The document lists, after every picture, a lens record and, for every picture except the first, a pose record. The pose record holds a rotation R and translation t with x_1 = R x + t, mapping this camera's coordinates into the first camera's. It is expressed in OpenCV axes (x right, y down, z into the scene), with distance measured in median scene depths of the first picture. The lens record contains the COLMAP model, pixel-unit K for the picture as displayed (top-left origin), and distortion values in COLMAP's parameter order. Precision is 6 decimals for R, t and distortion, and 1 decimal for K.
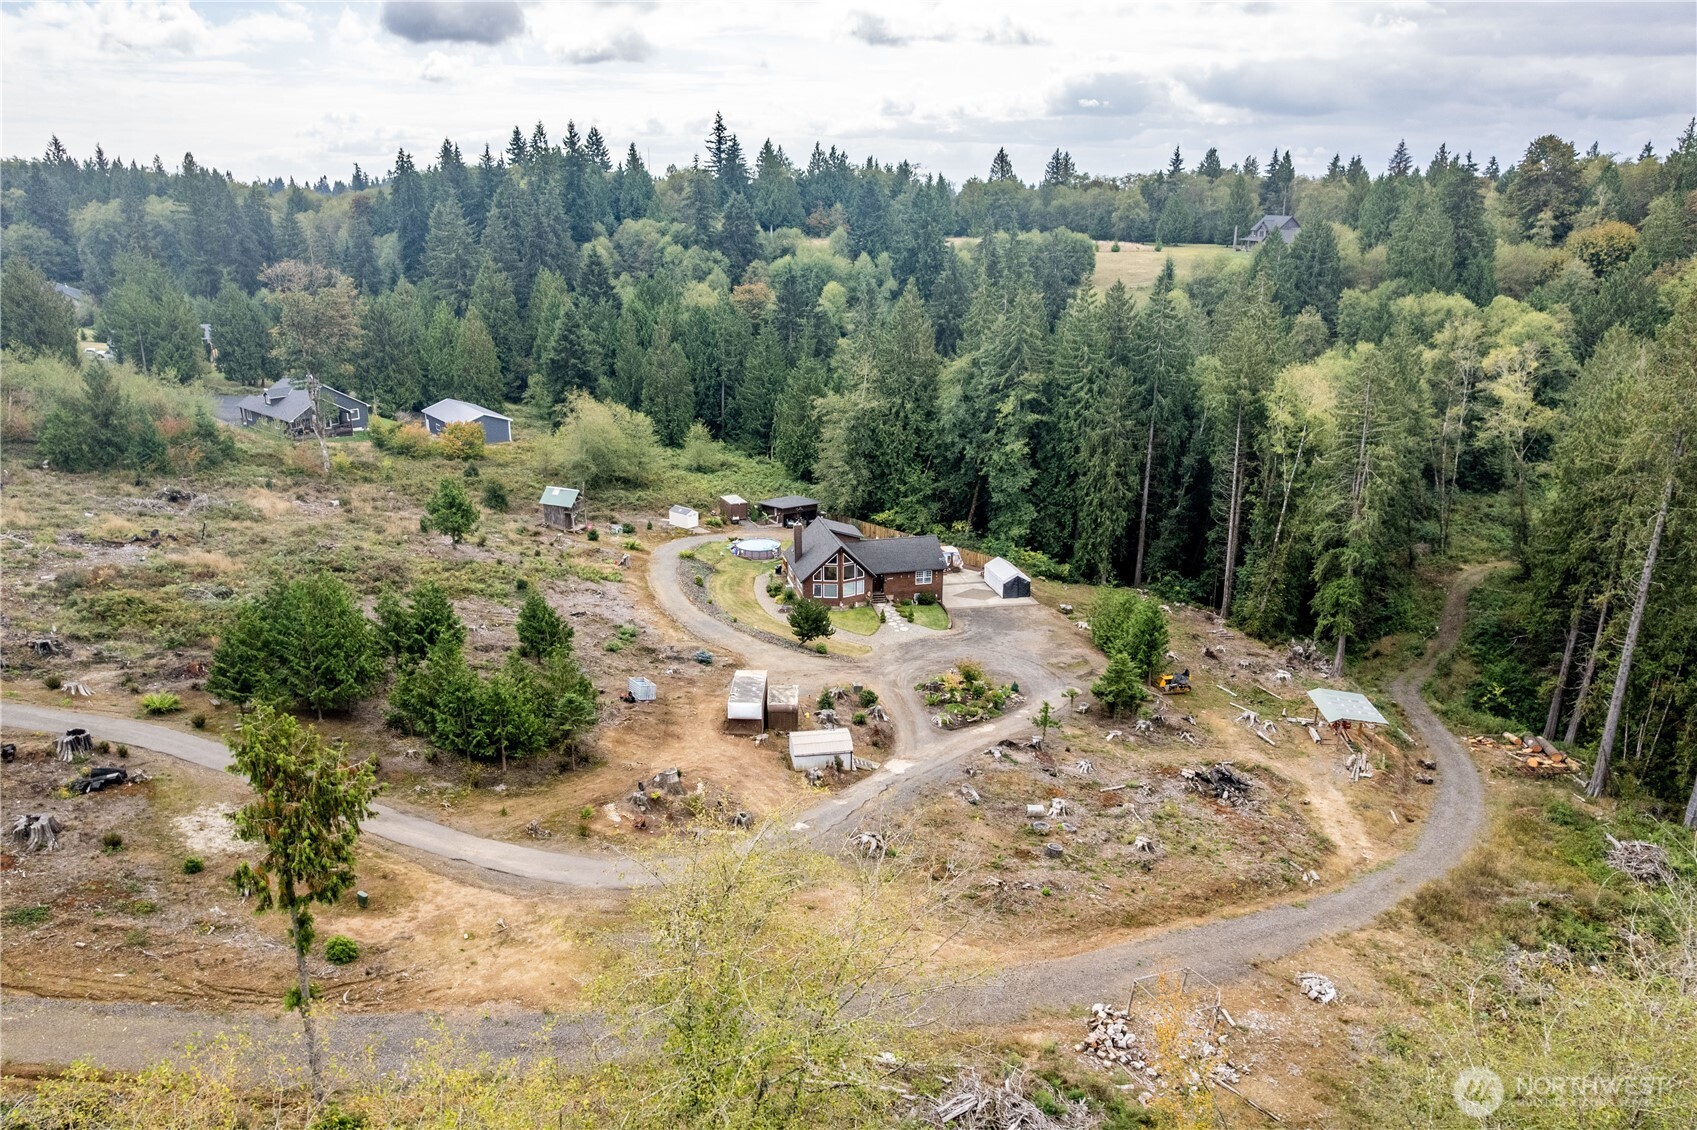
lens RADIAL K [[1187.7, 0, 848.5], [0, 1187.7, 565.0], [0, 0, 1]] dist [-0.007155, 0.042528]
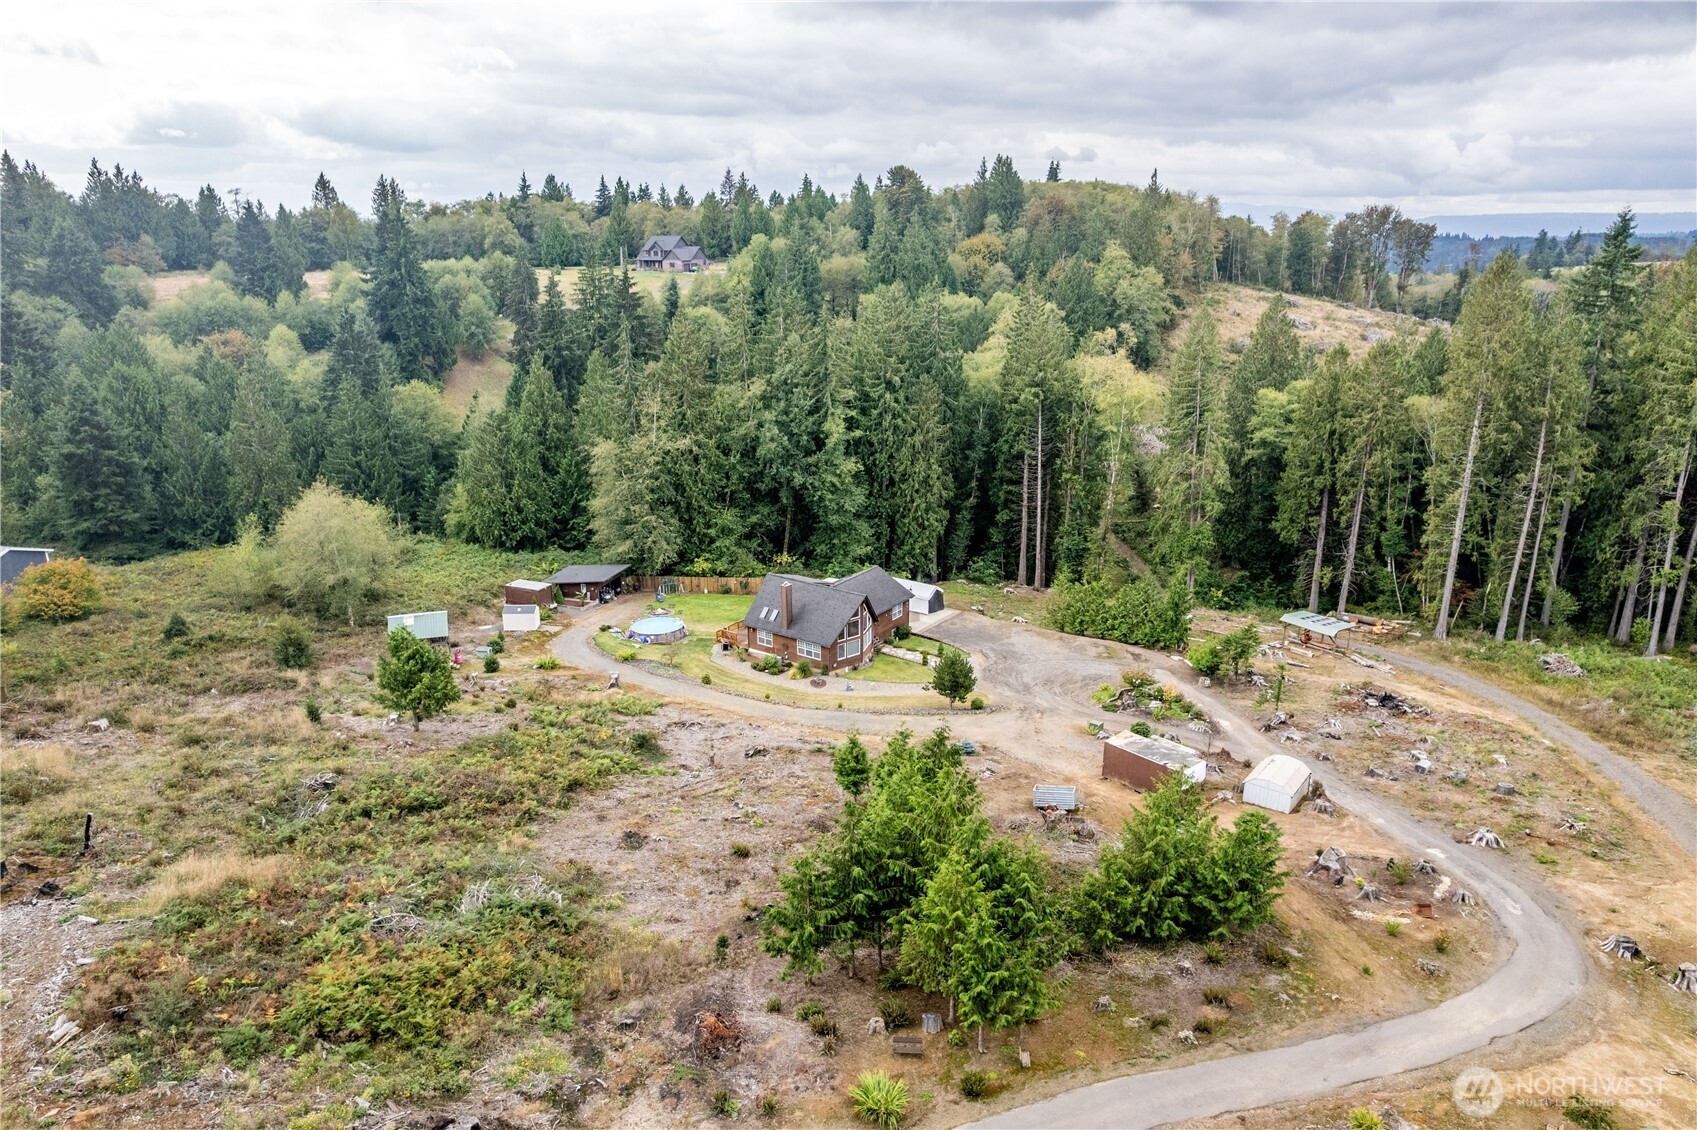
lens RADIAL K [[1117.4, 0, 848.5], [0, 1117.4, 565.0], [0, 0, 1]] dist [-0.075595, 0.070544]
pose [[0.745284, -0.206957, 0.633814, -0.457135], [0.208425, 0.975282, 0.073374, -0.086748], [-0.633333, 0.077419, 0.769998, 0.295269]]
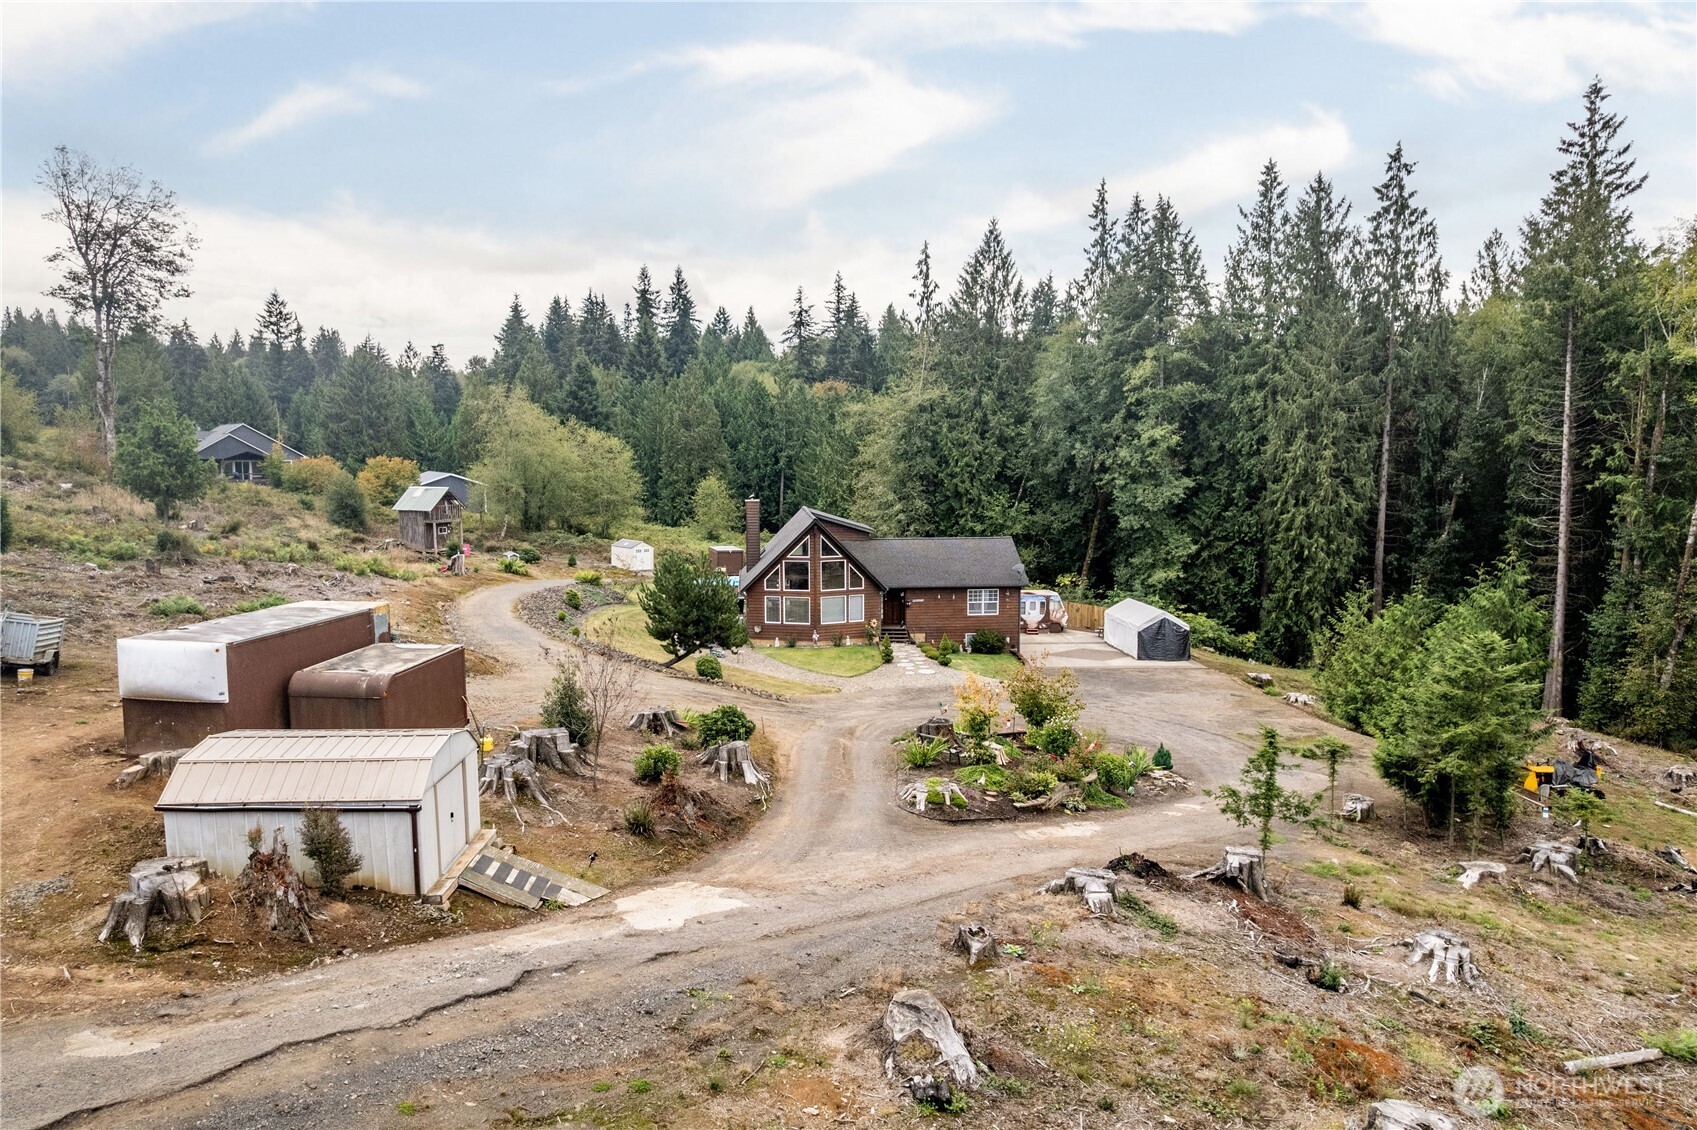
lens RADIAL K [[1117.4, 0, 848.5], [0, 1117.4, 565.0], [0, 0, 1]] dist [-0.075595, 0.070544]
pose [[0.990778, 0.011940, -0.134968, 0.061665], [-0.038949, 0.979164, -0.199300, 0.083365], [0.129776, 0.202719, 0.970599, 0.442250]]
